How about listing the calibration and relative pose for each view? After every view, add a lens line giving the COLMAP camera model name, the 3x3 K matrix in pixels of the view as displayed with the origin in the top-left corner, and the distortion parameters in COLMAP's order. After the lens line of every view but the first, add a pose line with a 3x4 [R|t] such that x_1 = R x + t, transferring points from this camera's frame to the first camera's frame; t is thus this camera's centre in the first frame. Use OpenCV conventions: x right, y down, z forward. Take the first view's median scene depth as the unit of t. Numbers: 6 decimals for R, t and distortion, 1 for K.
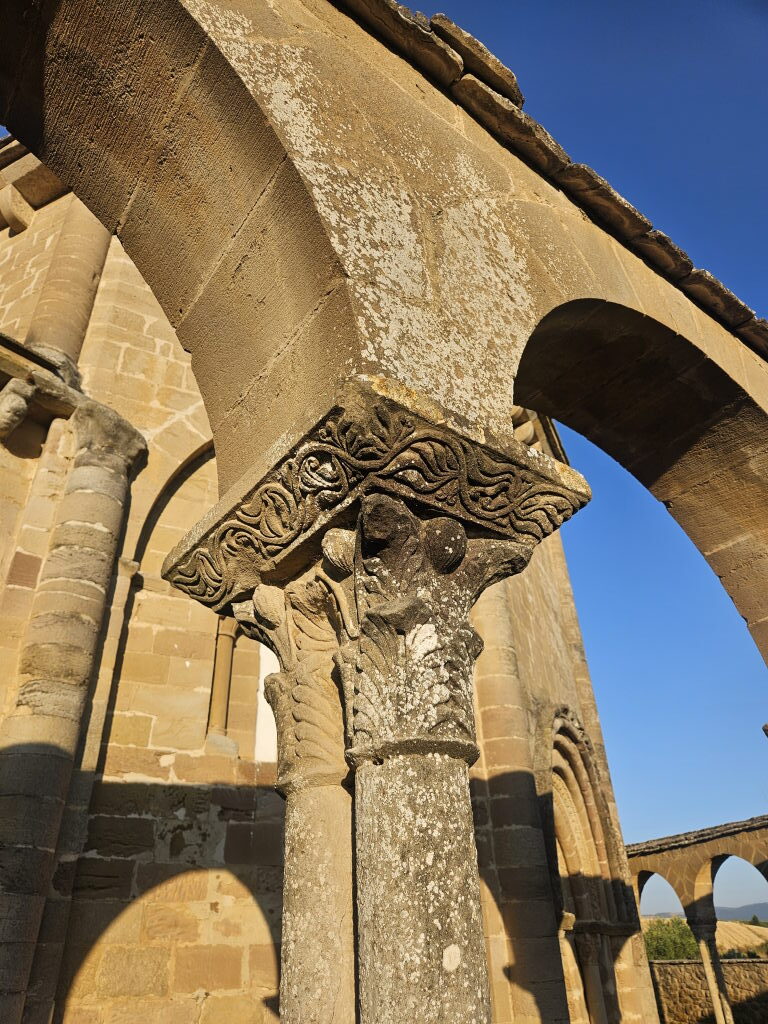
lens RADIAL K [[699.0, 0, 382.6], [0, 699.0, 528.2], [0, 0, 1]] dist [0.065976, -0.047276]
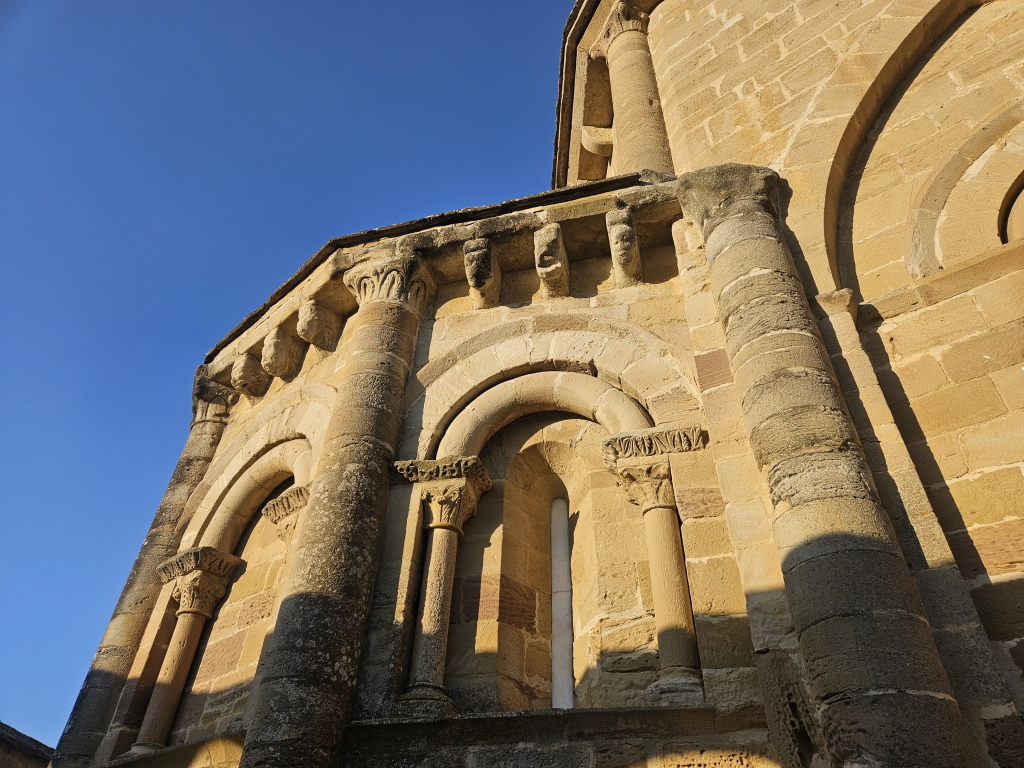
lens RADIAL K [[681.2, 0, 512.0], [0, 681.2, 384.0], [0, 0, 1]] dist [0.076906, -0.067081]
pose [[0.430869, -0.555103, -0.711486, -0.064625], [0.427144, 0.819963, -0.381063, 0.250384], [0.794921, -0.139719, 0.590406, 0.348725]]
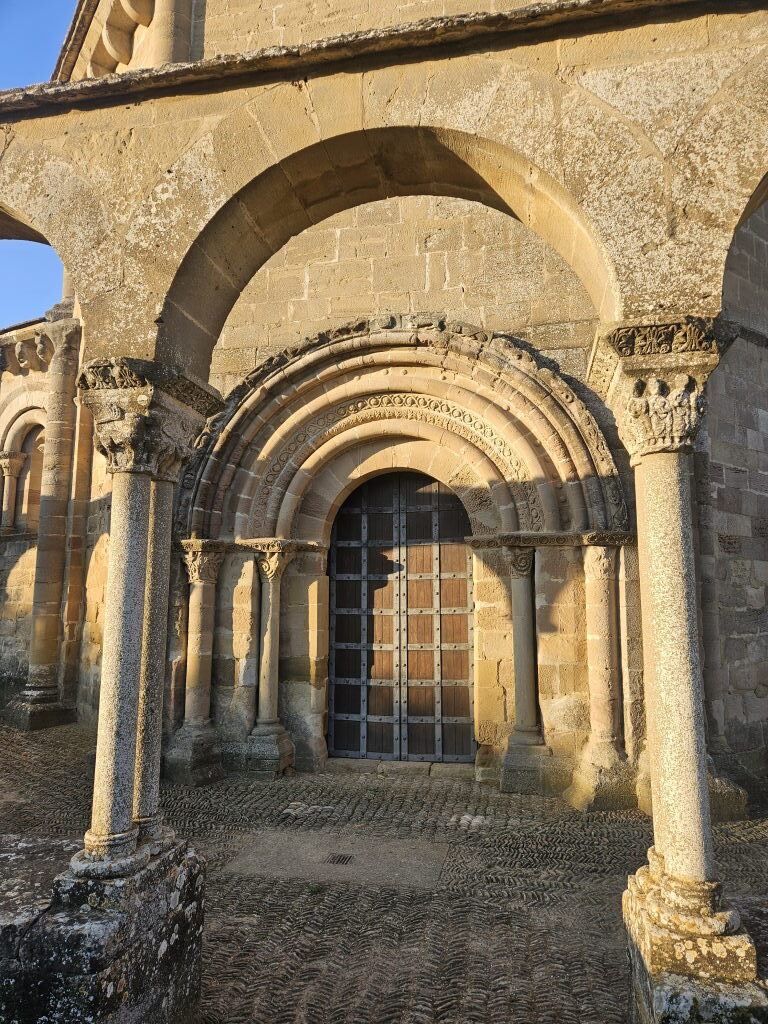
lens RADIAL K [[681.2, 0, 386.1], [0, 681.2, 508.0], [0, 0, 1]] dist [0.076906, -0.067081]
pose [[0.219423, -0.096921, -0.970804, 1.551756], [0.500278, 0.865454, 0.026670, 0.663183], [0.837601, -0.491523, 0.238388, 1.076602]]
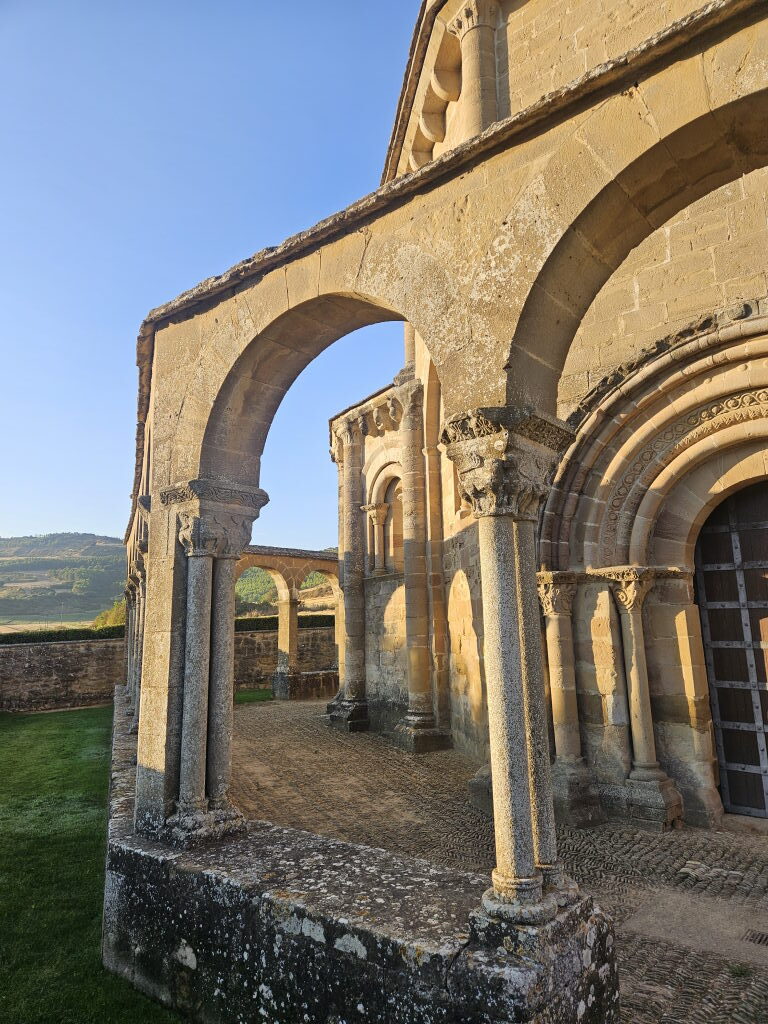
lens RADIAL K [[683.0, 0, 380.3], [0, 683.0, 505.3], [0, 0, 1]] dist [0.078062, -0.067436]
pose [[-0.276257, -0.138798, -0.951008, 1.549929], [0.523249, 0.808287, -0.269967, 0.659986], [0.806159, -0.572195, -0.150669, 1.074182]]
